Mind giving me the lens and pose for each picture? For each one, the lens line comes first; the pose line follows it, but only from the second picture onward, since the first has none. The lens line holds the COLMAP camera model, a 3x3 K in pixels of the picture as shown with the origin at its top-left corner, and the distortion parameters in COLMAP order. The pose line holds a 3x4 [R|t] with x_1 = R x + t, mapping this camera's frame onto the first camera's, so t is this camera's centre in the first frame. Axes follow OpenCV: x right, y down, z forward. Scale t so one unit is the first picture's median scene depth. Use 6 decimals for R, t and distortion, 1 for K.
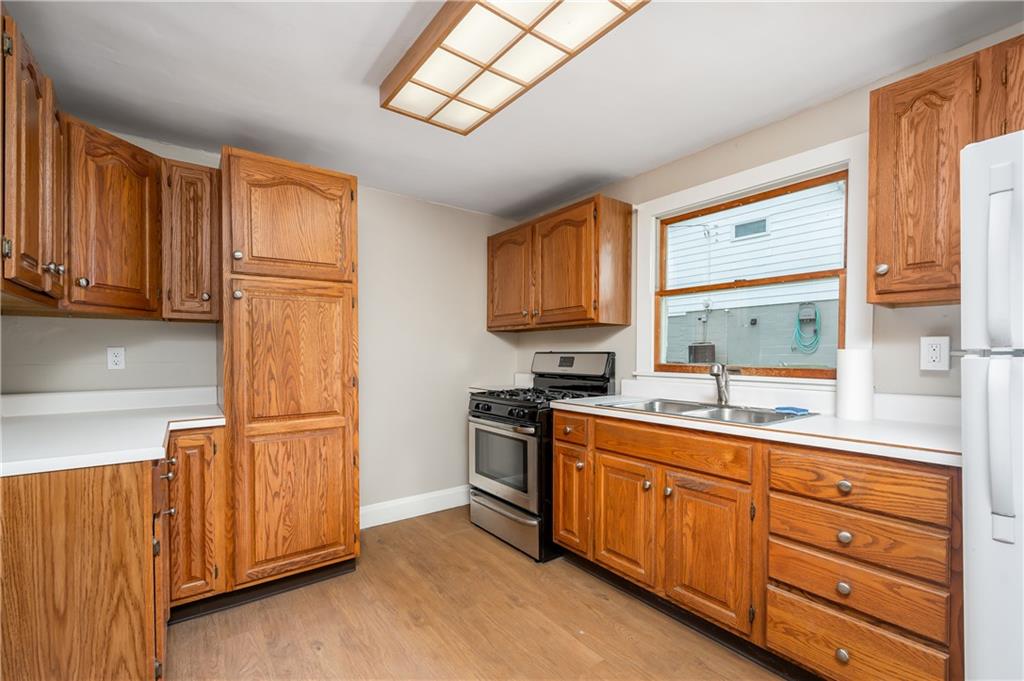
lens RADIAL K [[455.8, 0, 510.8], [0, 455.8, 359.8], [0, 0, 1]] dist [-0.001810, -0.000073]
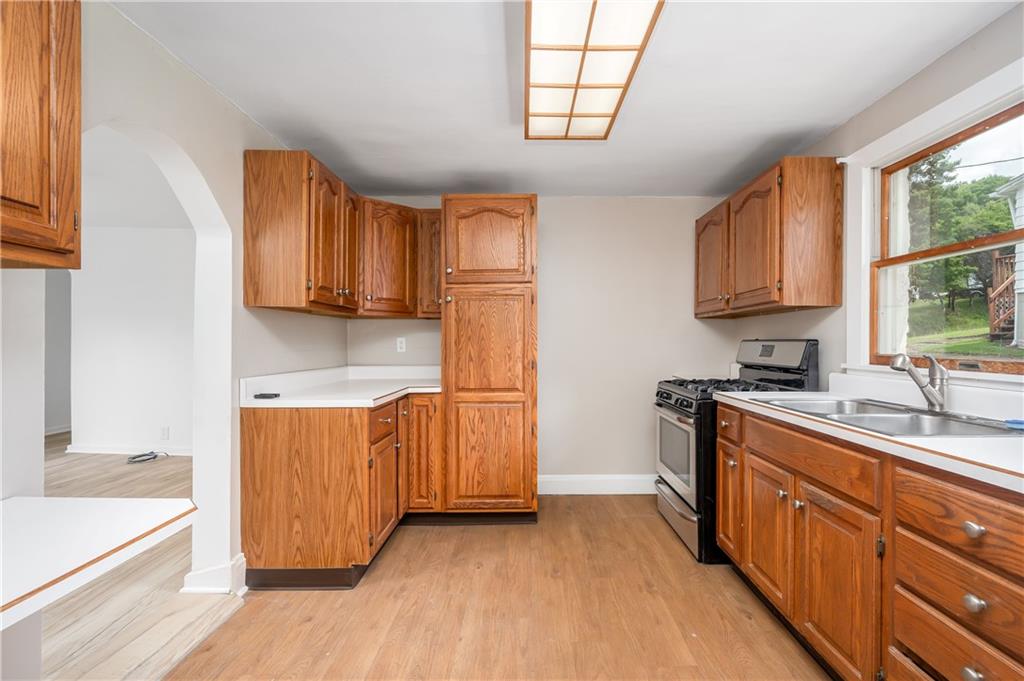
lens RADIAL K [[455.8, 0, 519.5], [0, 455.8, 344.4], [0, 0, 1]] dist [-0.001549, -0.000069]
pose [[0.802008, 0.003069, -0.597306, 0.378604], [-0.008243, 0.999948, -0.005931, 0.001571], [0.597257, 0.009681, 0.801992, 0.015218]]
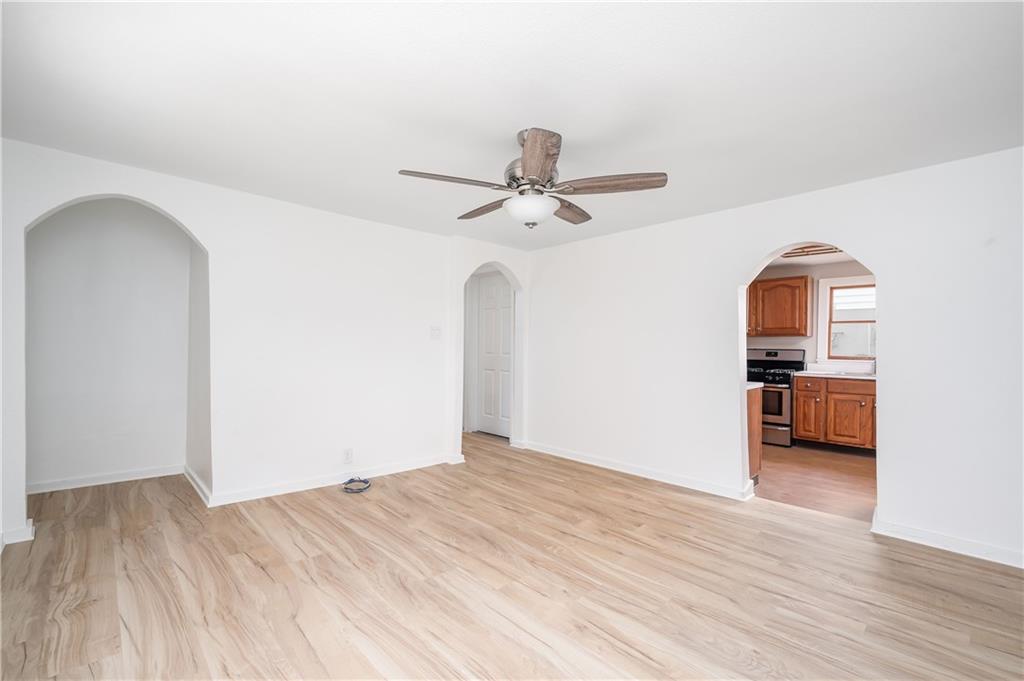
lens RADIAL K [[441.6, 0, 513.9], [0, 441.6, 347.6], [0, 0, 1]] dist [-0.001301, -0.000024]
pose [[0.992225, 0.008715, 0.124148, -1.735593], [-0.007776, 0.999937, -0.008041, -0.000715], [-0.124211, 0.007013, 0.992231, -1.061734]]
